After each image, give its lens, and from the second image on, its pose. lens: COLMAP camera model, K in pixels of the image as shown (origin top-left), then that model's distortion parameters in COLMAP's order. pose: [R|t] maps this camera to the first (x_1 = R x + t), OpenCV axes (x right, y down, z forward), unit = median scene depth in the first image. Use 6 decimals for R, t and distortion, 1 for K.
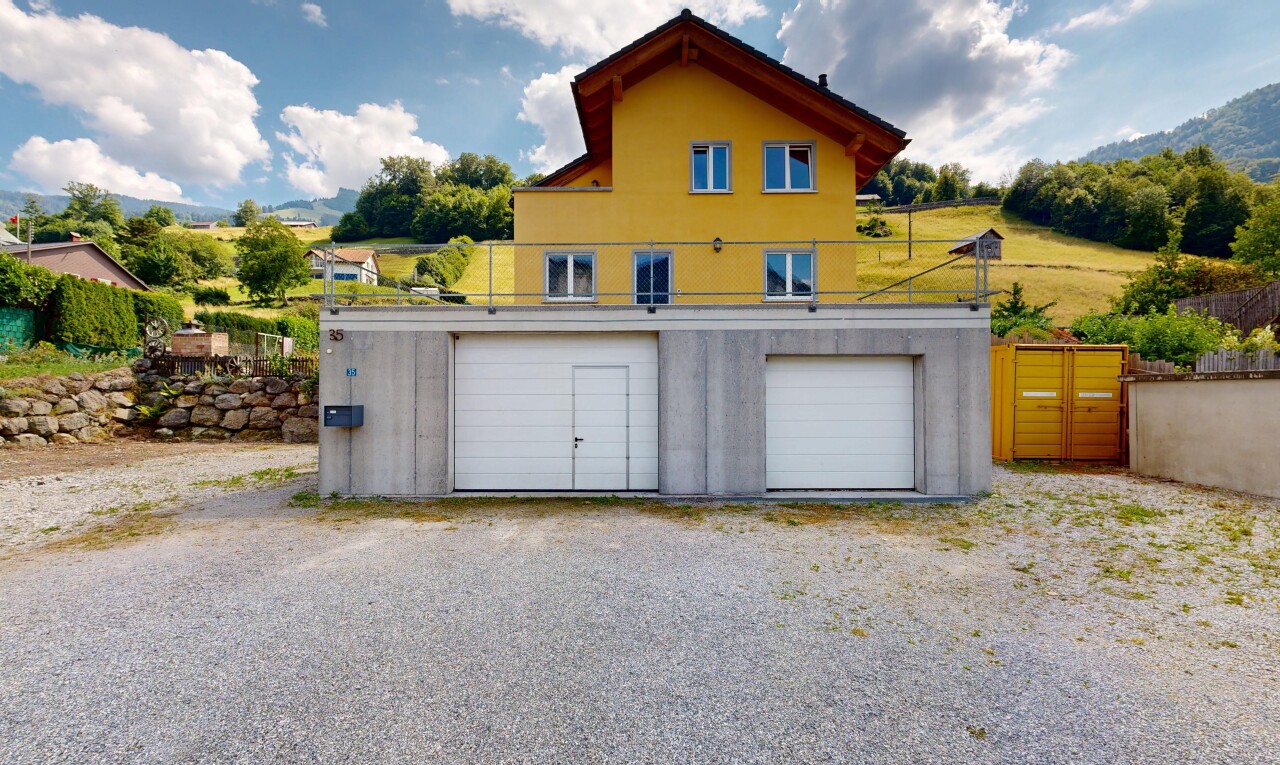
lens RADIAL K [[502.6, 0, 635.4], [0, 502.6, 388.2], [0, 0, 1]] dist [0.001327, -0.000113]
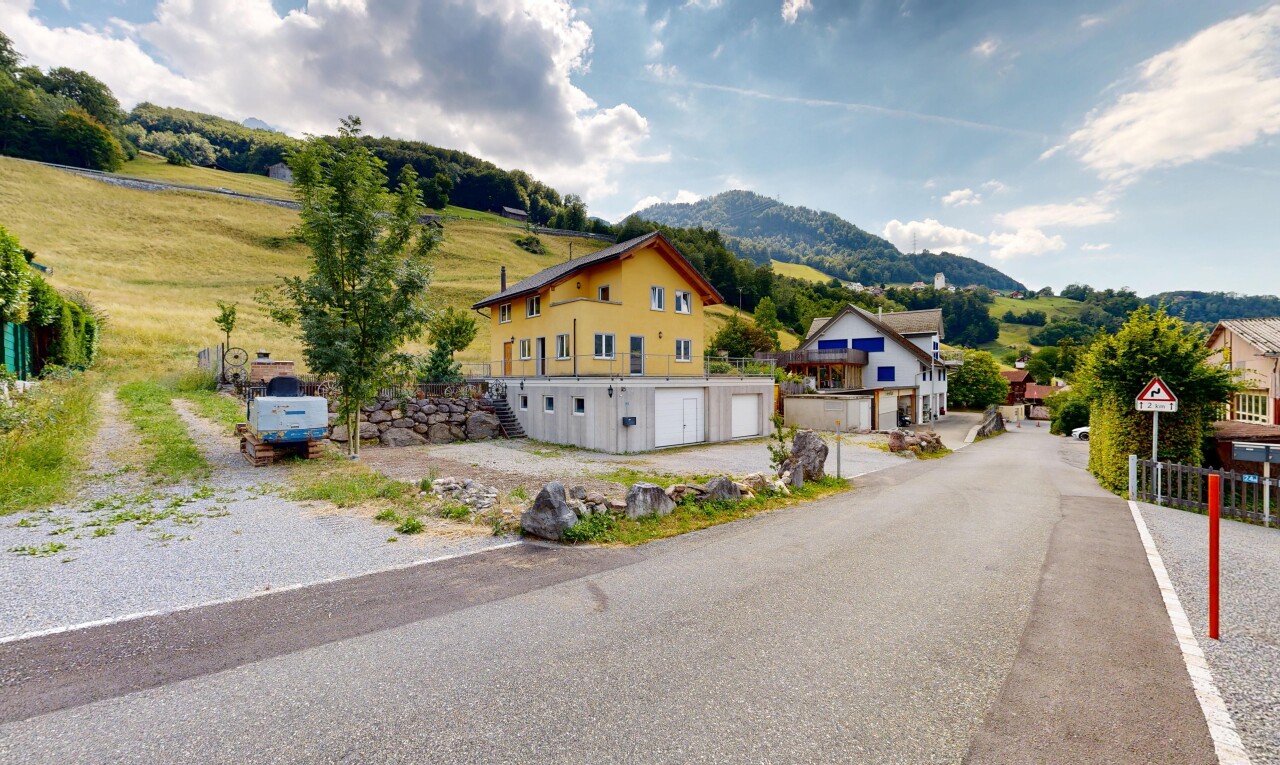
lens RADIAL K [[502.6, 0, 644.2], [0, 502.6, 383.3], [0, 0, 1]] dist [0.001327, -0.000113]
pose [[0.749599, -0.001497, 0.661890, -1.171733], [-0.003059, 0.999979, 0.005726, -0.080422], [-0.661885, -0.006317, 0.749579, -0.506338]]
